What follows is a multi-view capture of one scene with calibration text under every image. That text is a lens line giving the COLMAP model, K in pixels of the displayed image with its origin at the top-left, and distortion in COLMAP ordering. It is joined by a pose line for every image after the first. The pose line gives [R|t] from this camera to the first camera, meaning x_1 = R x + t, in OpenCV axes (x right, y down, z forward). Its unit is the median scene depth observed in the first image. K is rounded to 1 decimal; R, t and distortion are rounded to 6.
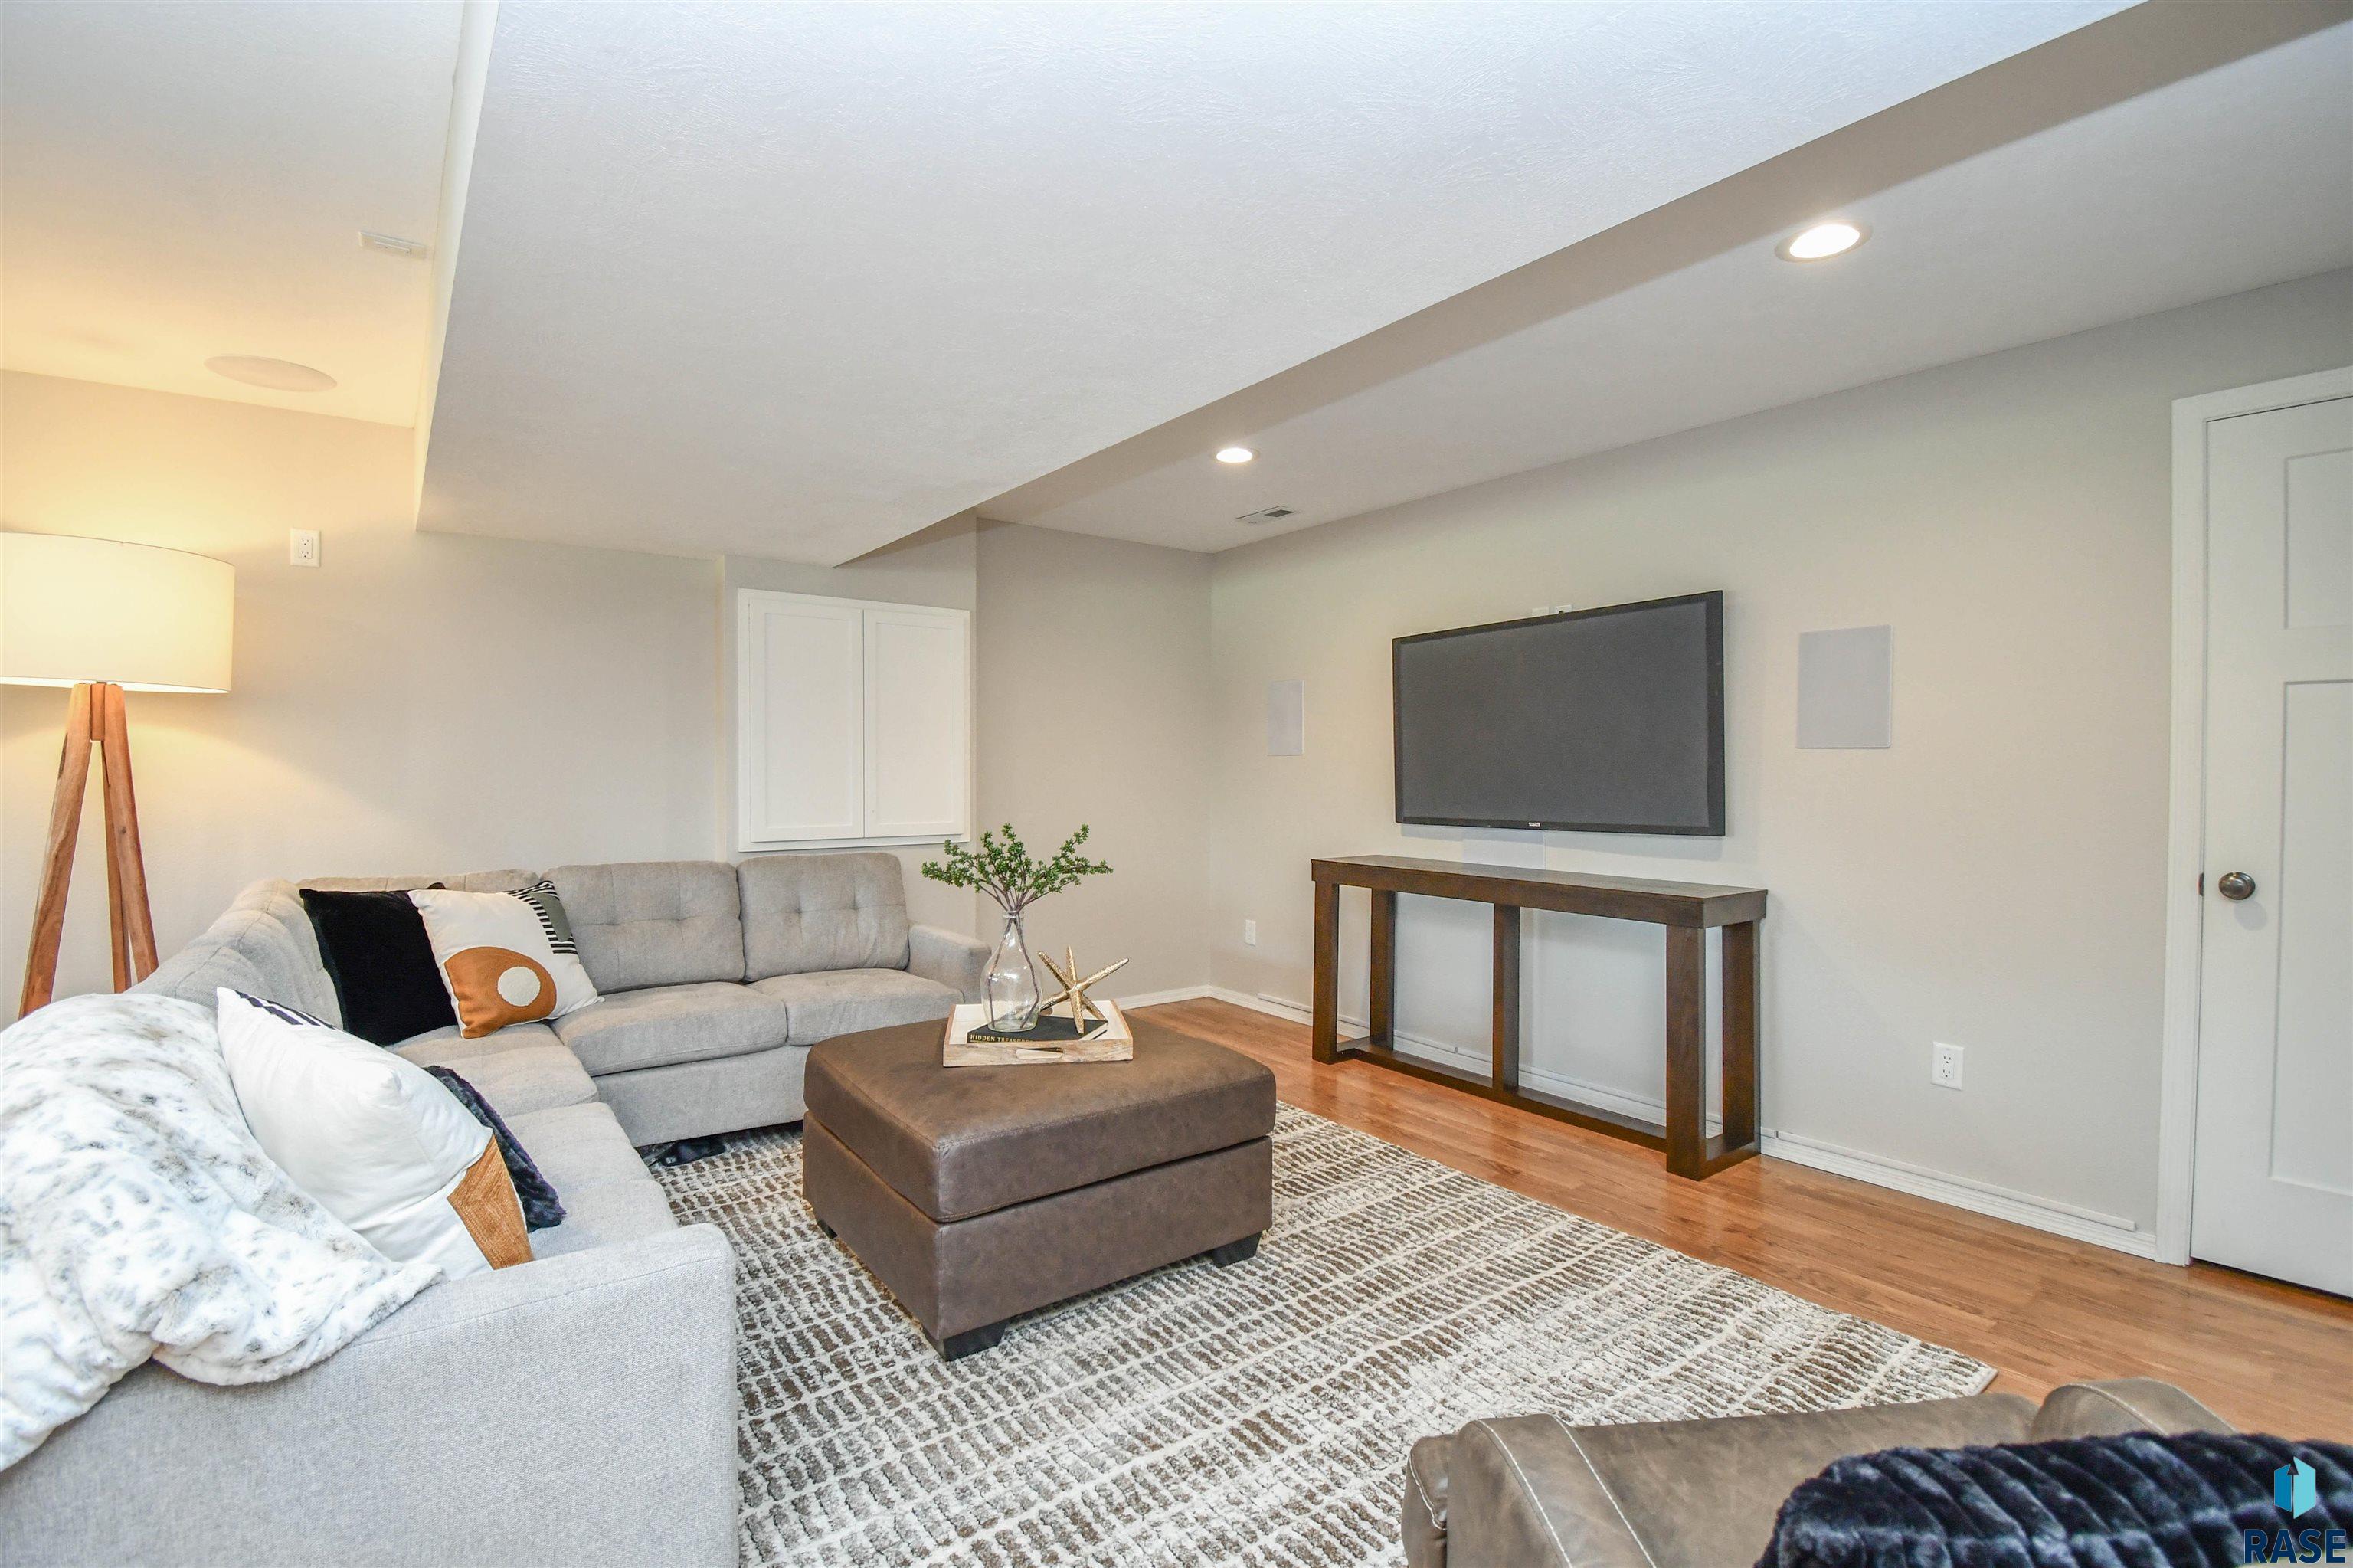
lens RADIAL K [[1065.7, 0, 1172.0], [0, 1065.7, 781.8], [0, 0, 1]] dist [0.012033, -0.016951]
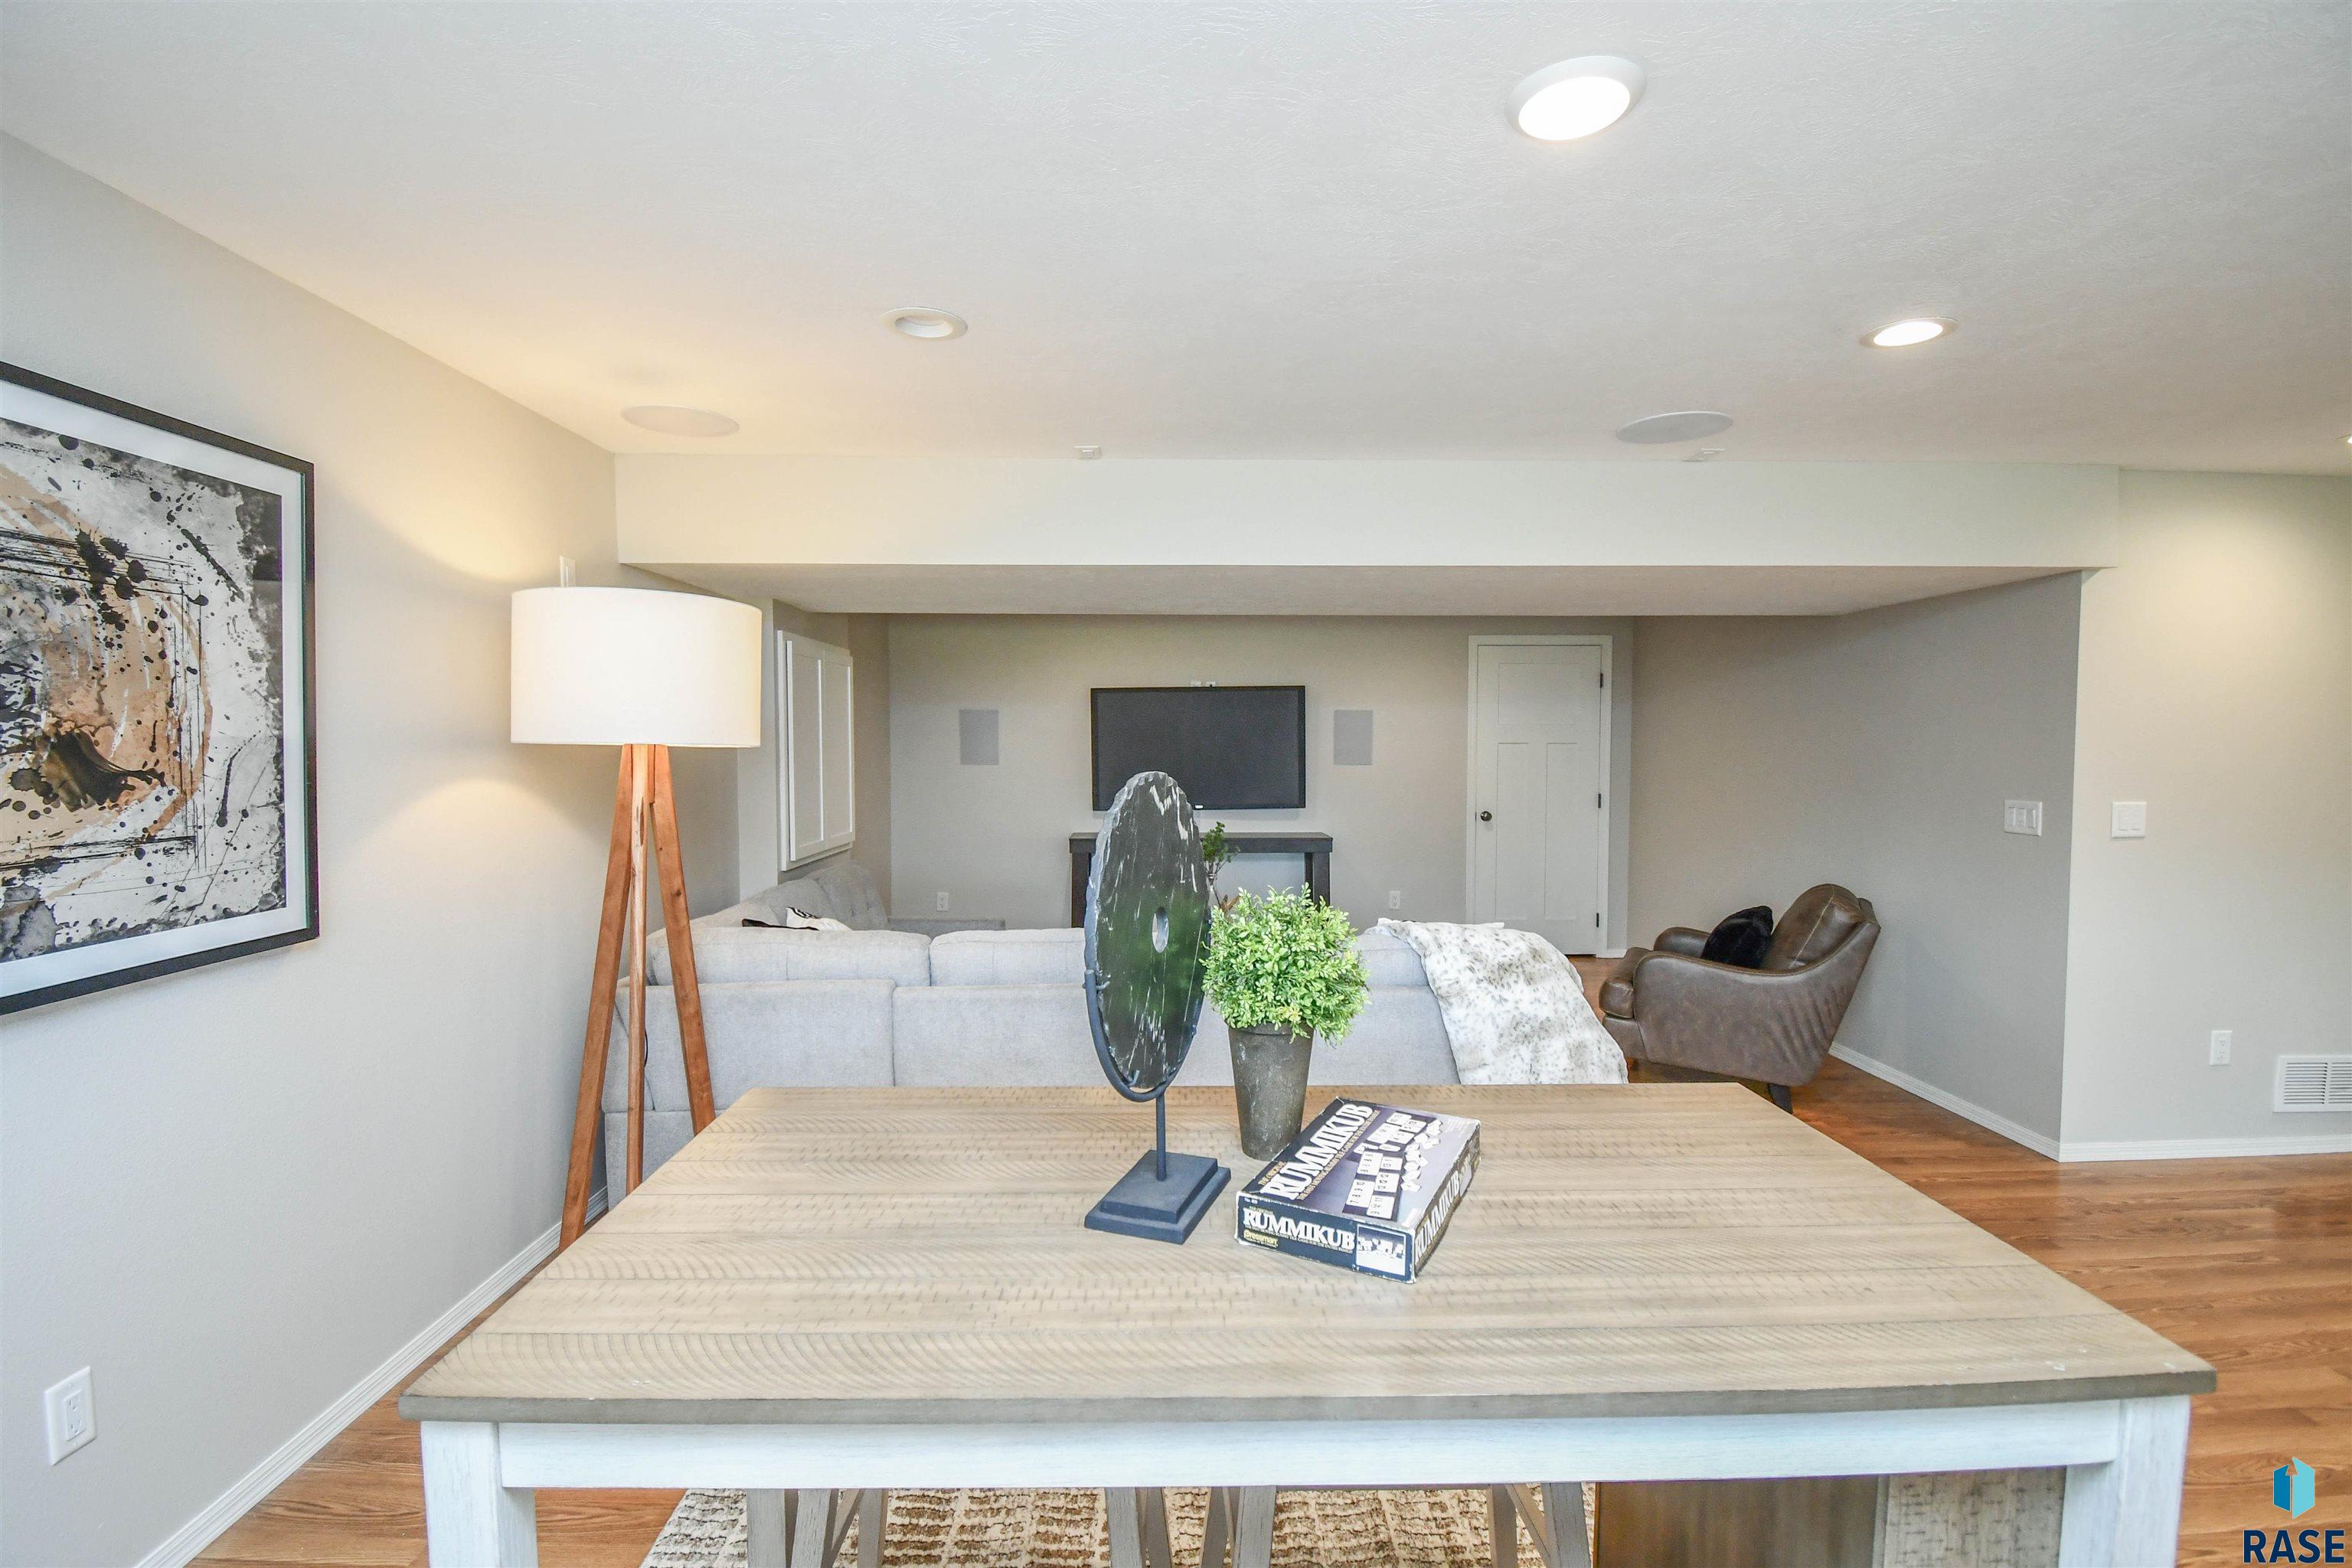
lens RADIAL K [[1042.9, 0, 1182.3], [0, 1042.9, 785.2], [0, 0, 1]] dist [0.020815, -0.023176]
pose [[0.582316, -0.037805, 0.812083, -1.272039], [0.009690, 0.999170, 0.039566, -0.074621], [-0.812905, -0.015171, 0.582199, 0.049710]]
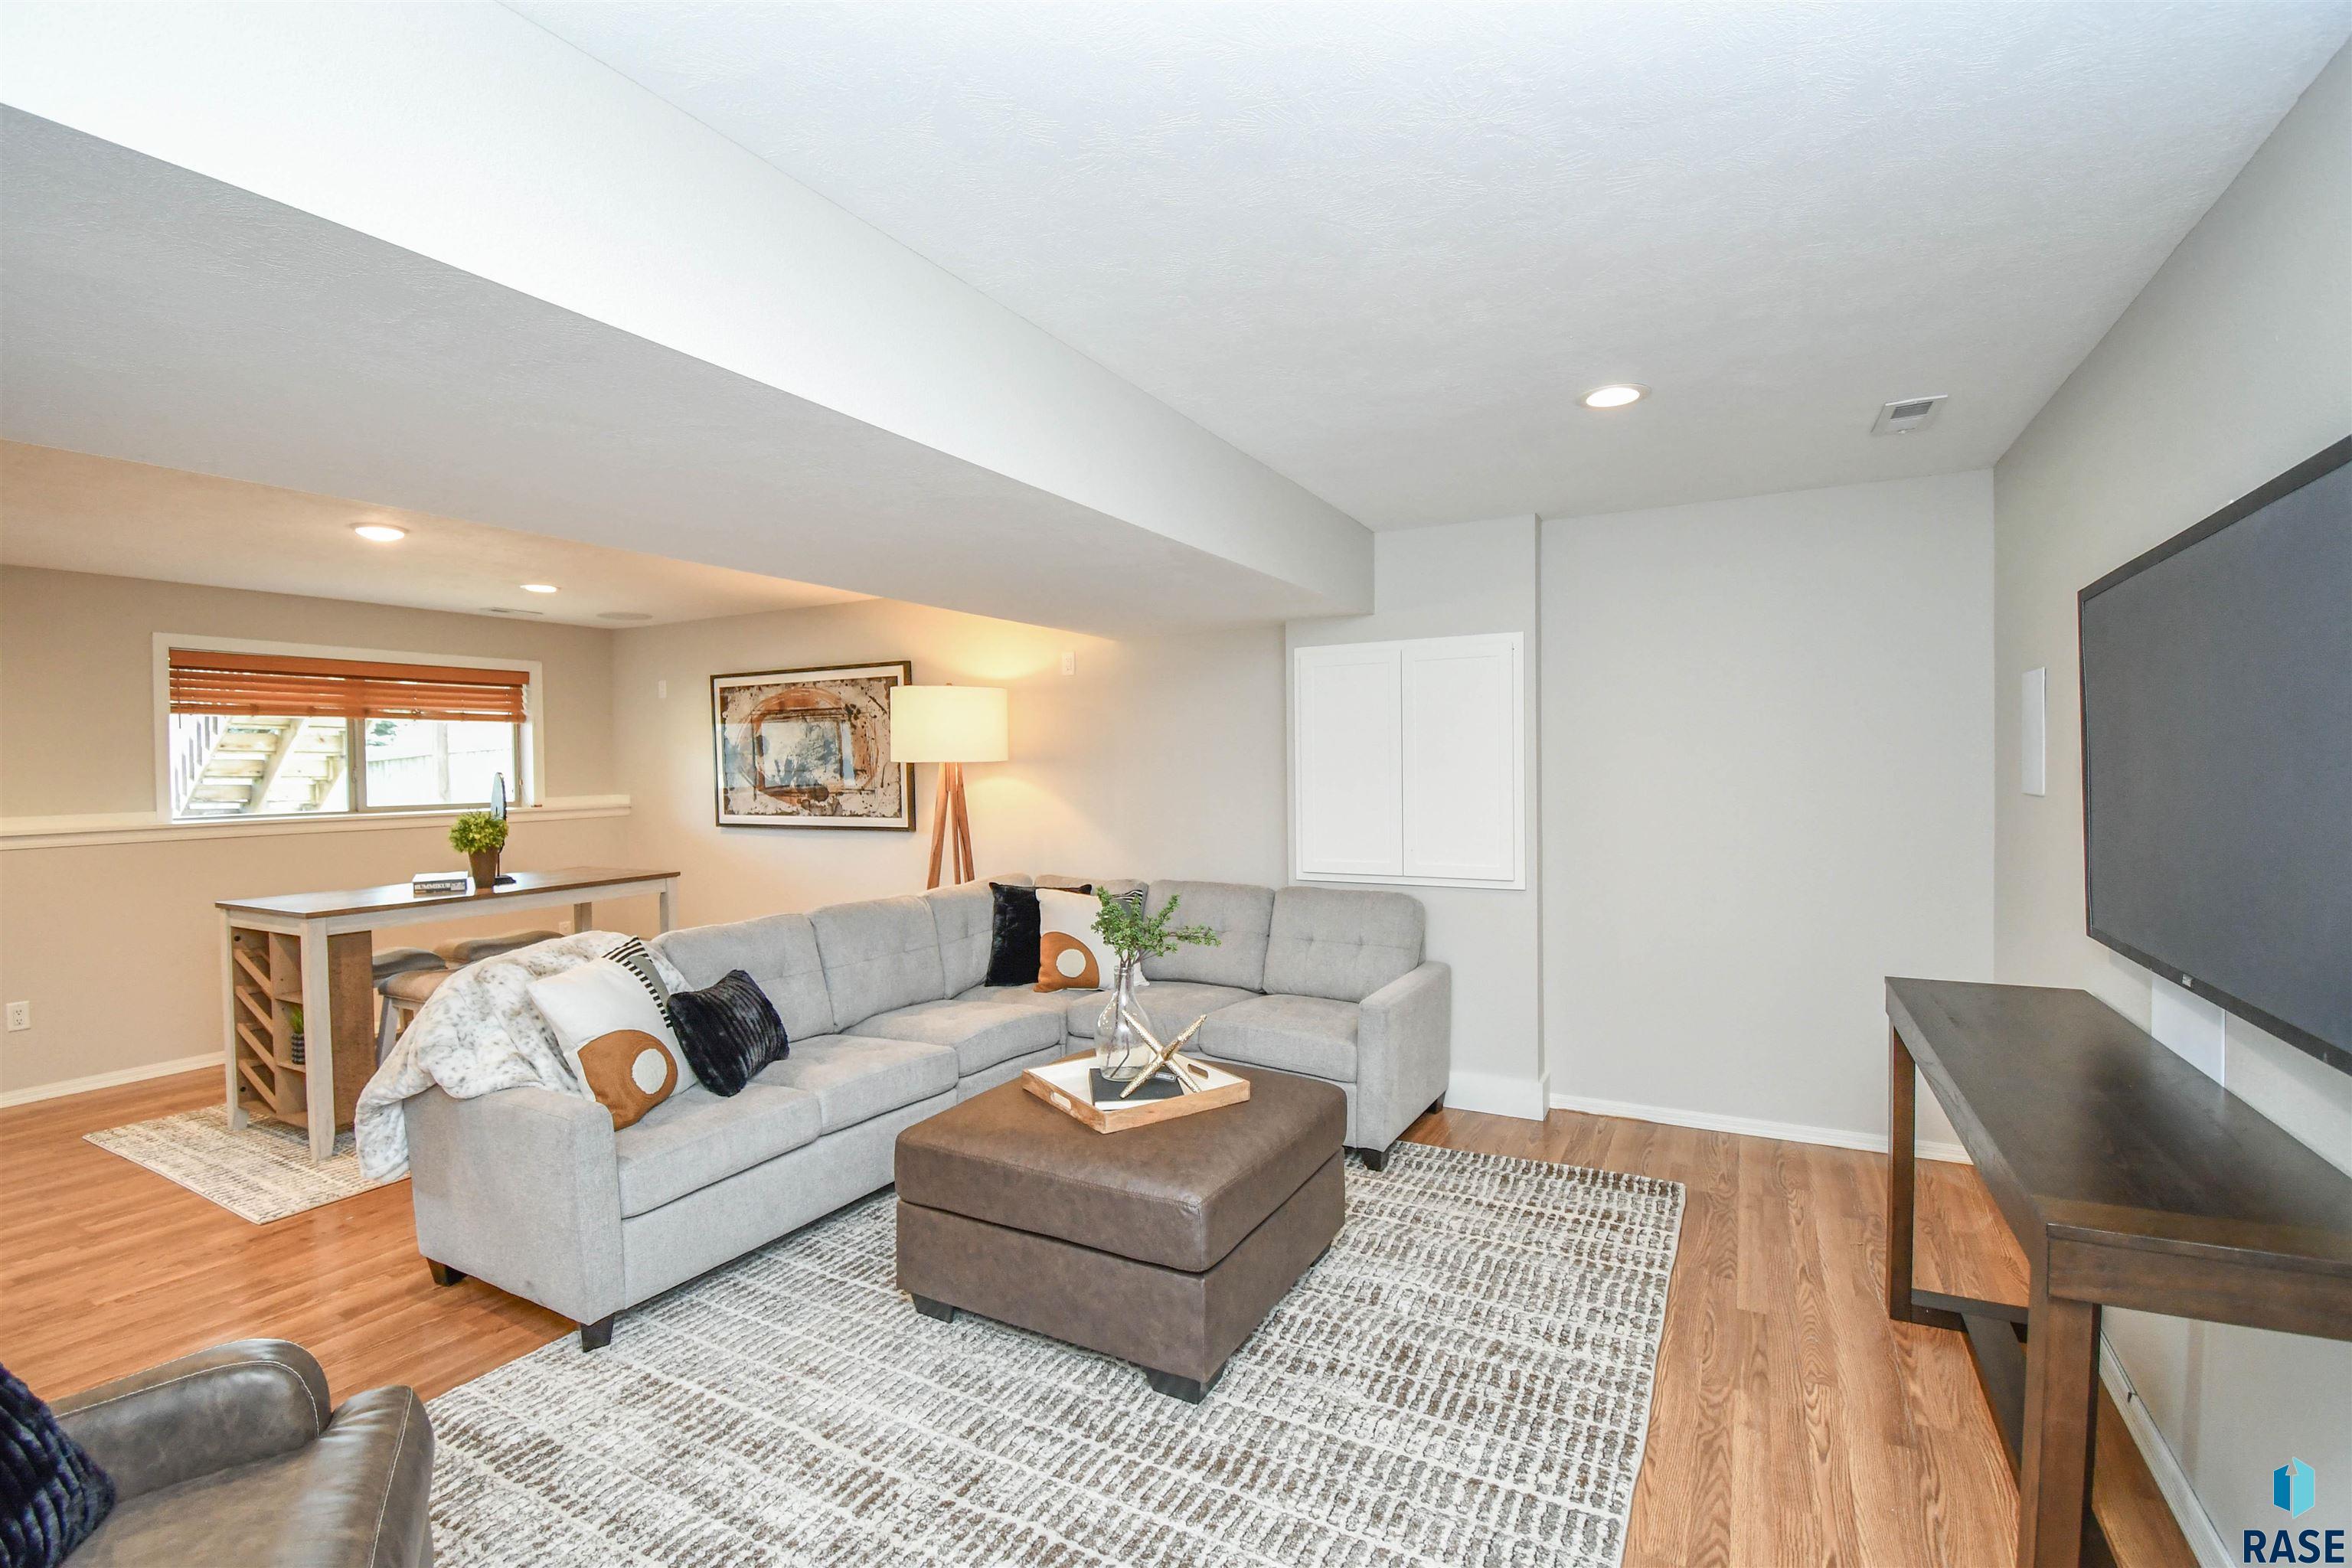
lens RADIAL K [[1065.2, 0, 1171.5], [0, 1065.2, 781.8], [0, 0, 1]] dist [0.012033, -0.016951]
pose [[0.407324, 0.006513, -0.913260, 0.698277], [0.002581, 0.999962, 0.008283, -0.059015], [0.913280, -0.005731, 0.407292, 0.507591]]
